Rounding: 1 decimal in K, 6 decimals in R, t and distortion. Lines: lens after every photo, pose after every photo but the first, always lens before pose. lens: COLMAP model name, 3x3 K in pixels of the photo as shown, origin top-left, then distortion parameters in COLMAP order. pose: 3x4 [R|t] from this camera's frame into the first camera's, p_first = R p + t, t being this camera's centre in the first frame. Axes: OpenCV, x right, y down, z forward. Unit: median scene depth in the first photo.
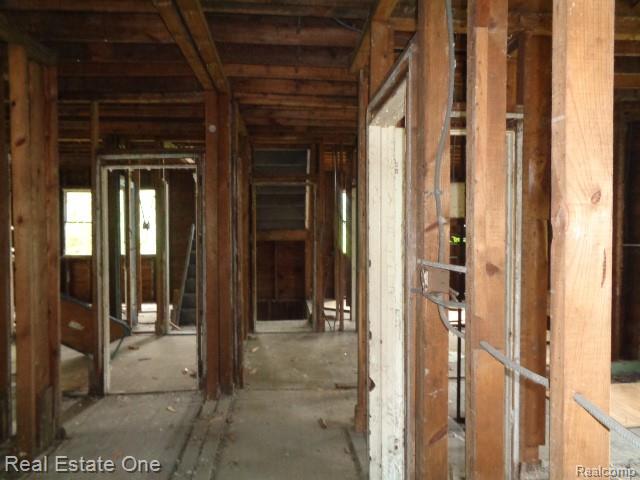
lens RADIAL K [[484.9, 0, 319.5], [0, 484.9, 237.4], [0, 0, 1]] dist [0.009704, 0.003760]
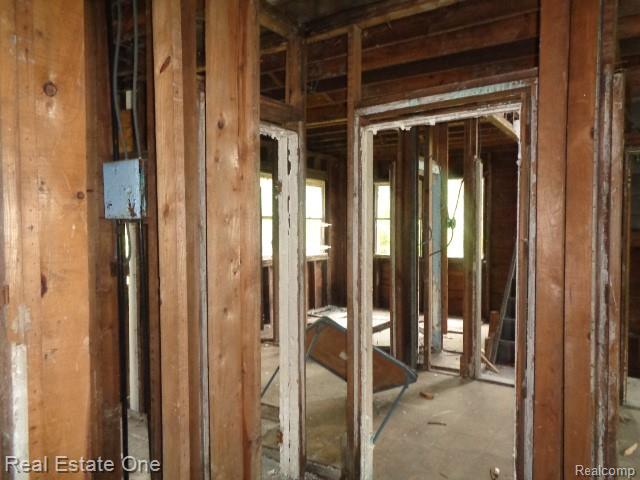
lens RADIAL K [[484.9, 0, 319.5], [0, 484.9, 237.4], [0, 0, 1]] dist [0.009704, 0.003760]
pose [[0.792613, 0.017739, -0.609467, -0.085571], [-0.014073, 0.999843, 0.010800, -0.008285], [0.609563, 0.000017, 0.792738, 0.374338]]
